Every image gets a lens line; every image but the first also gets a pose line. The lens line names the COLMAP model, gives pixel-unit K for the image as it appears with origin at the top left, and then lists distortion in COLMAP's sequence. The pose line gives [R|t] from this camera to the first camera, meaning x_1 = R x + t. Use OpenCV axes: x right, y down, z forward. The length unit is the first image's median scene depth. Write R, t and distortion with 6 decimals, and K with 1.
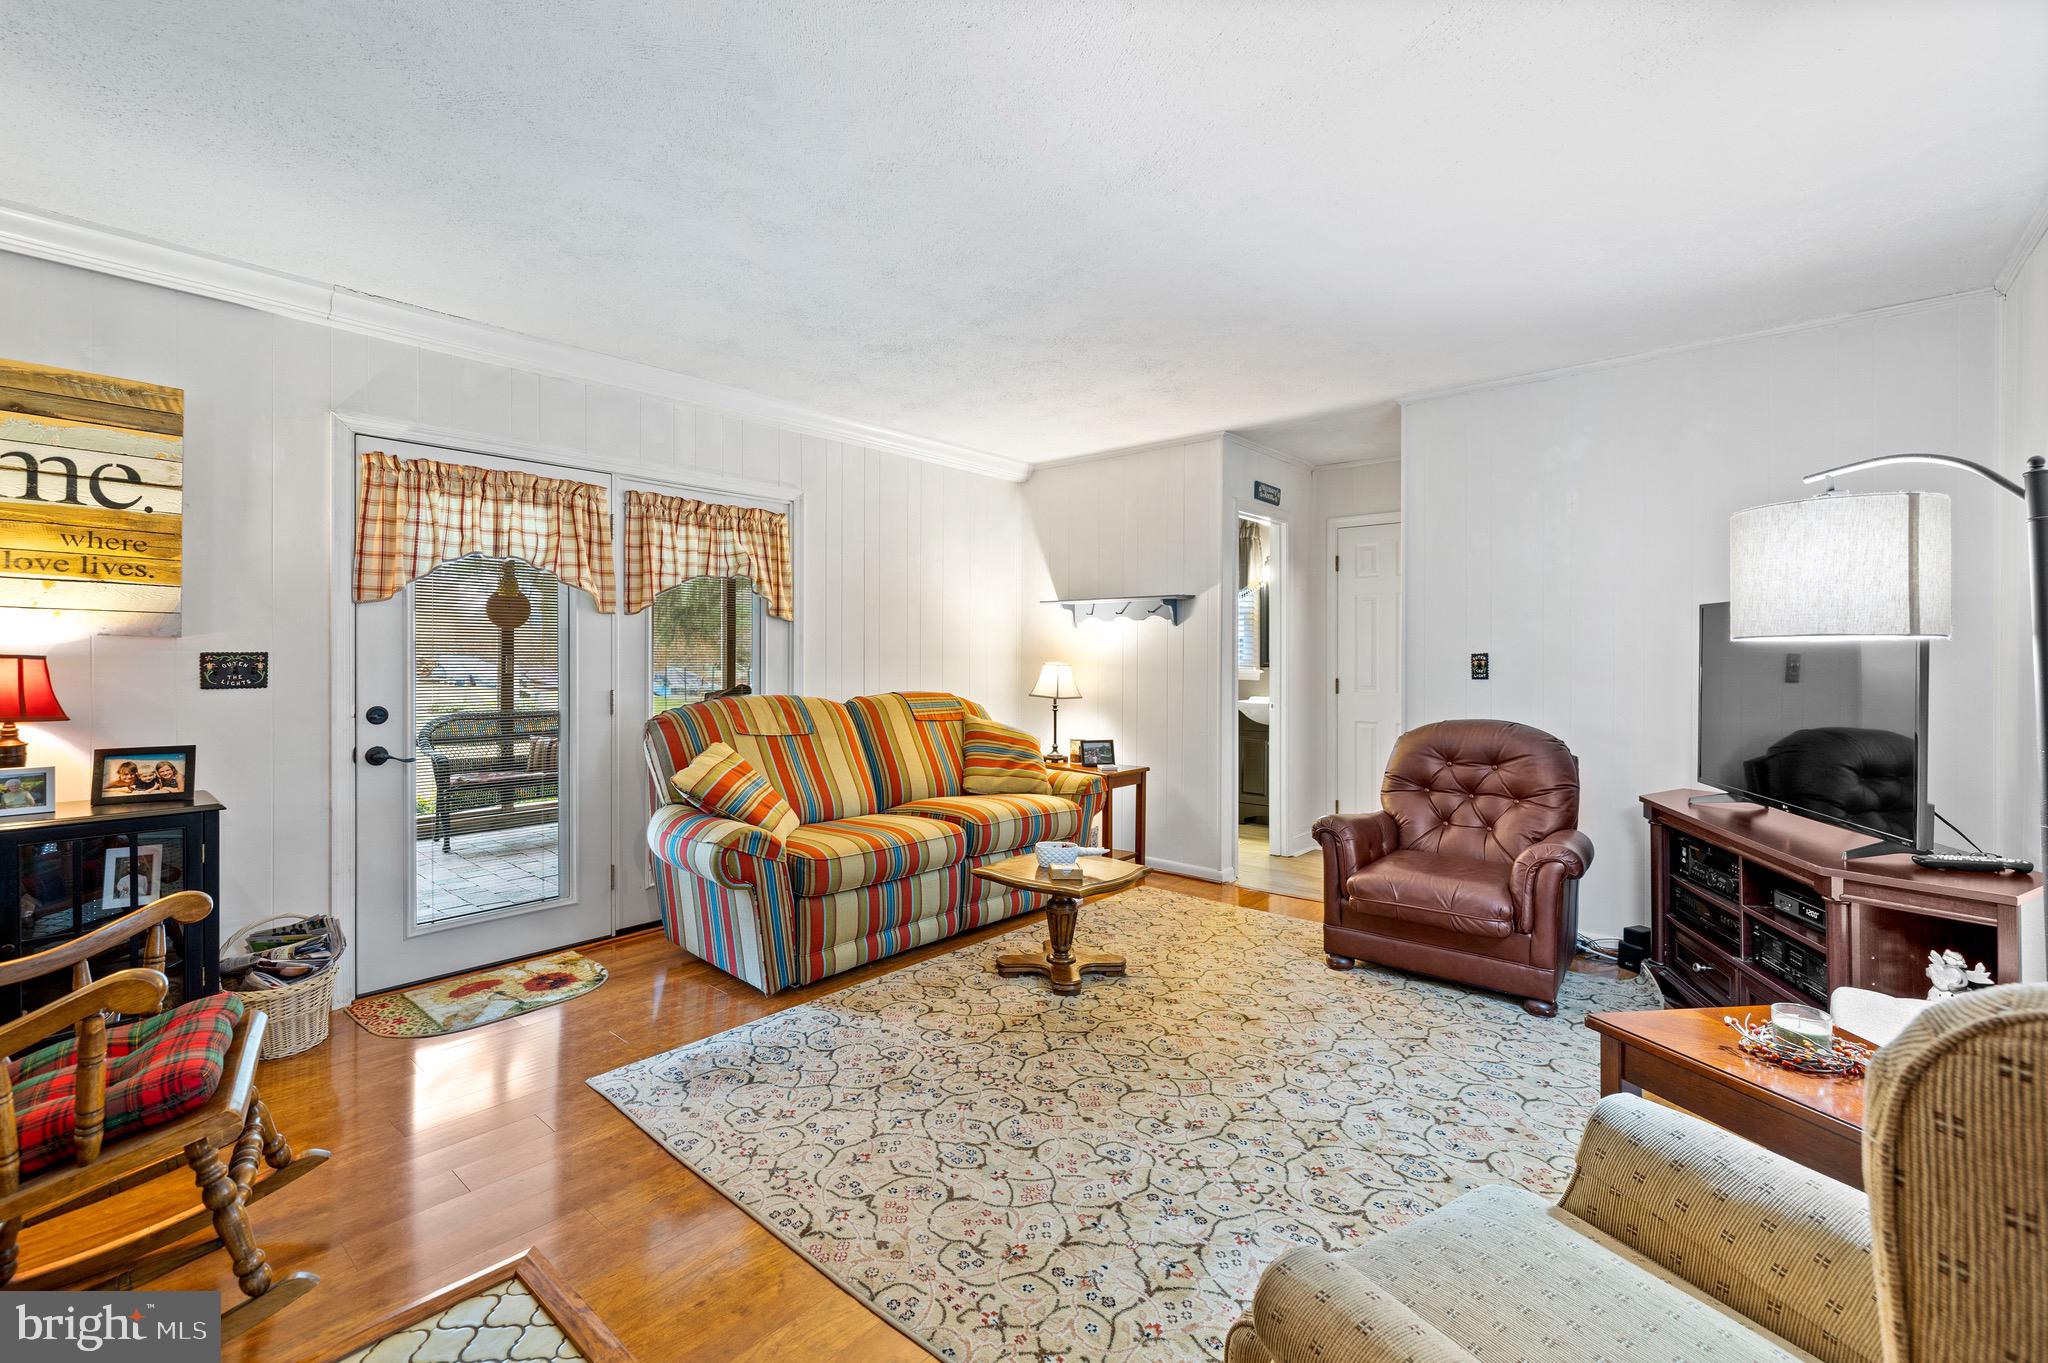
lens RADIAL K [[879.0, 0, 1021.8], [0, 879.0, 662.5], [0, 0, 1]] dist [0.002014, -0.000291]
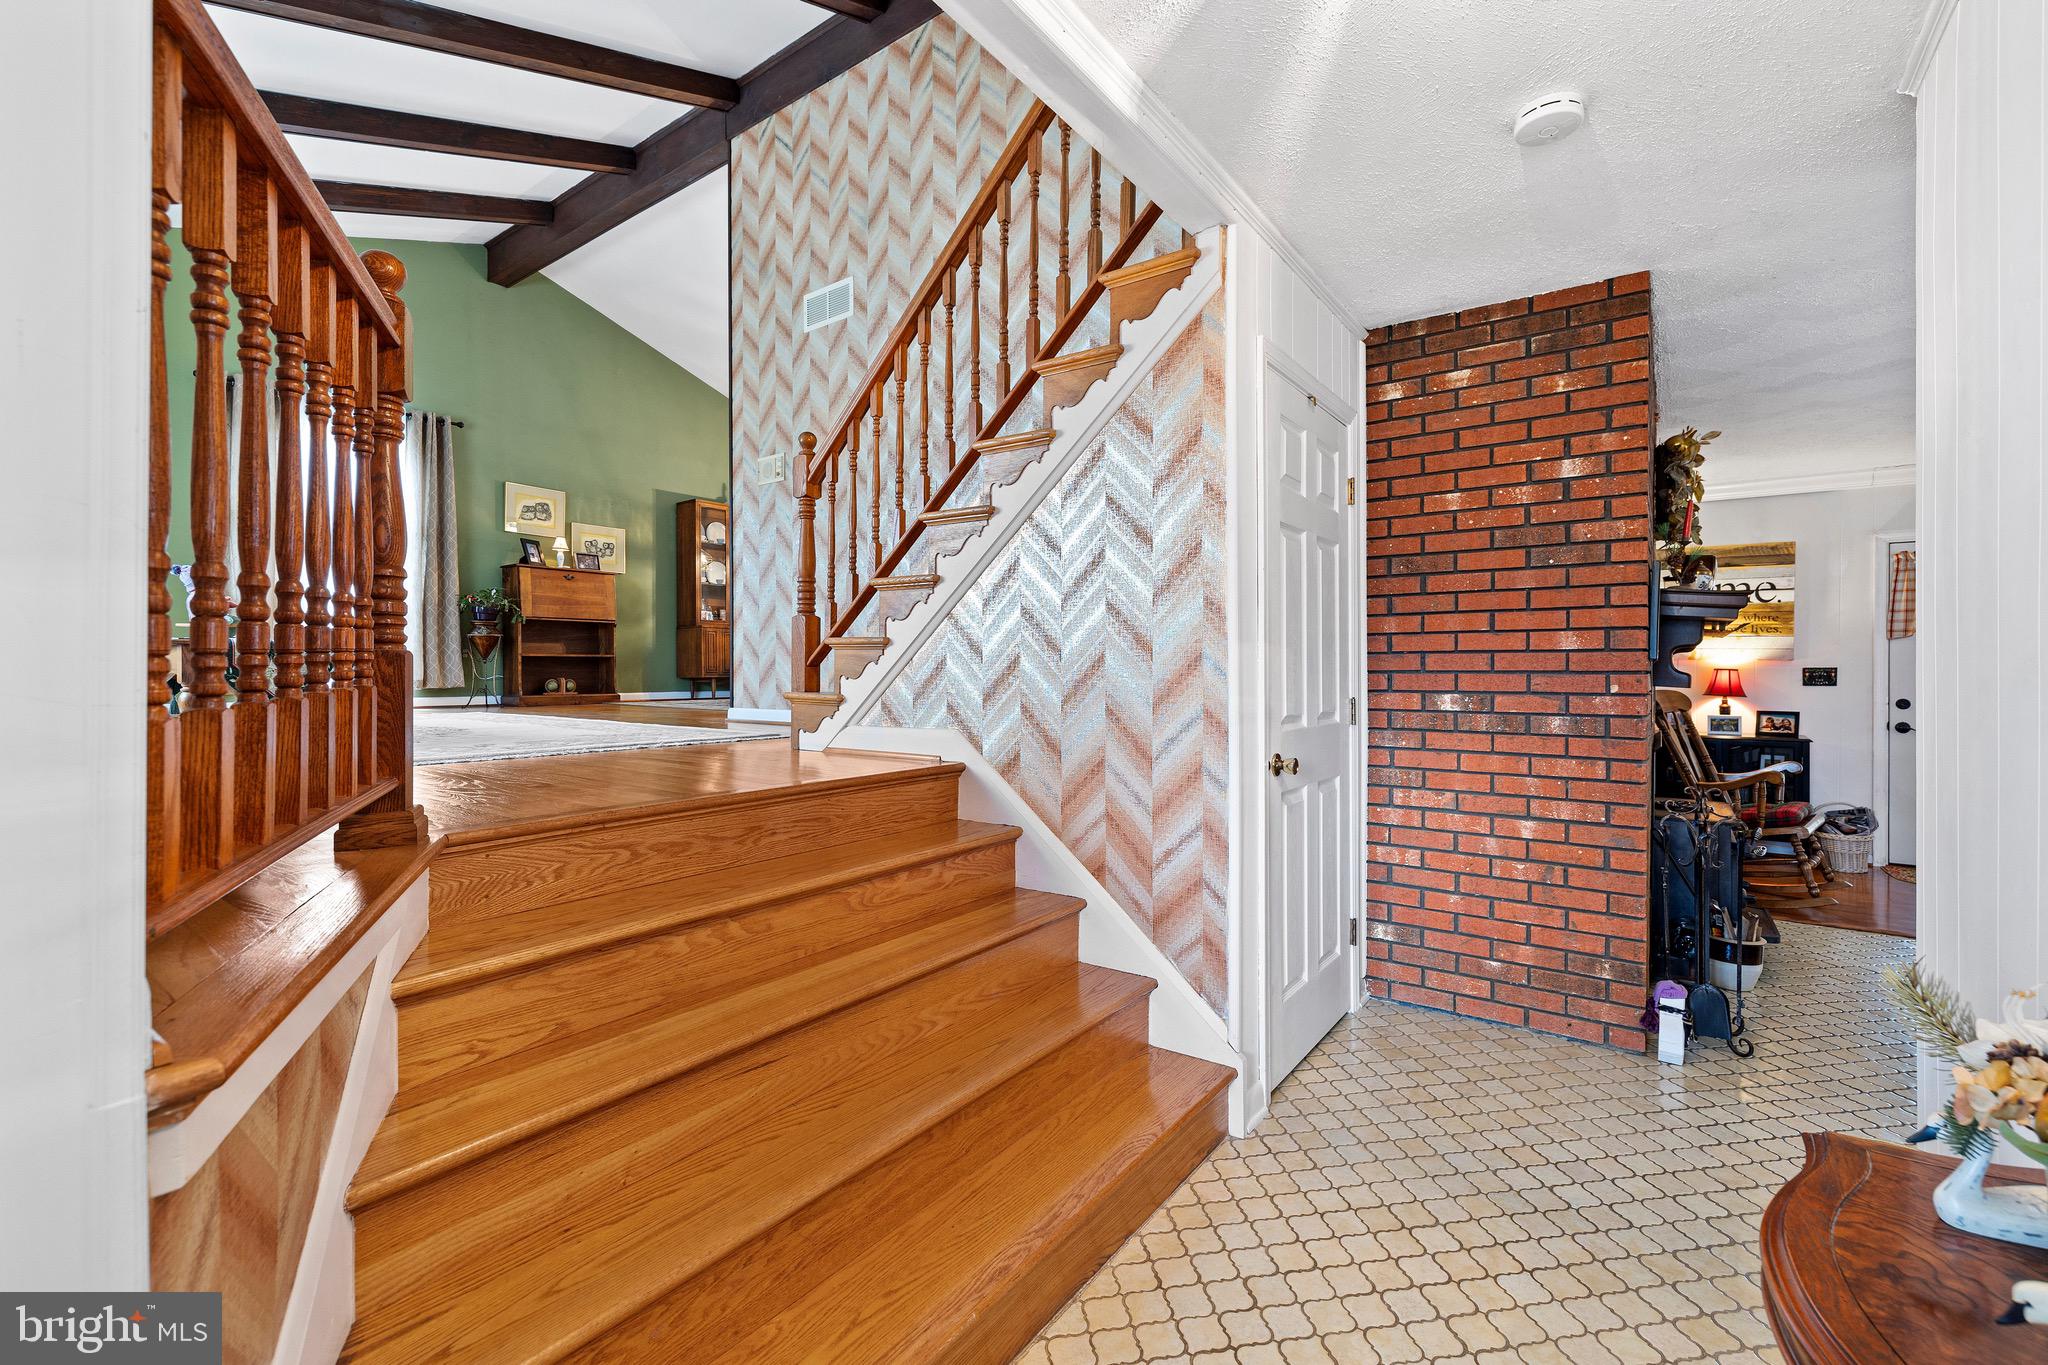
lens RADIAL K [[879.0, 0, 1021.8], [0, 879.0, 663.5], [0, 0, 1]] dist [0.002014, -0.000291]
pose [[0.080361, -0.005403, -0.996751, 0.984157], [-0.010696, 0.999923, -0.006282, 0.011875], [0.996708, 0.011166, 0.080298, -0.997478]]
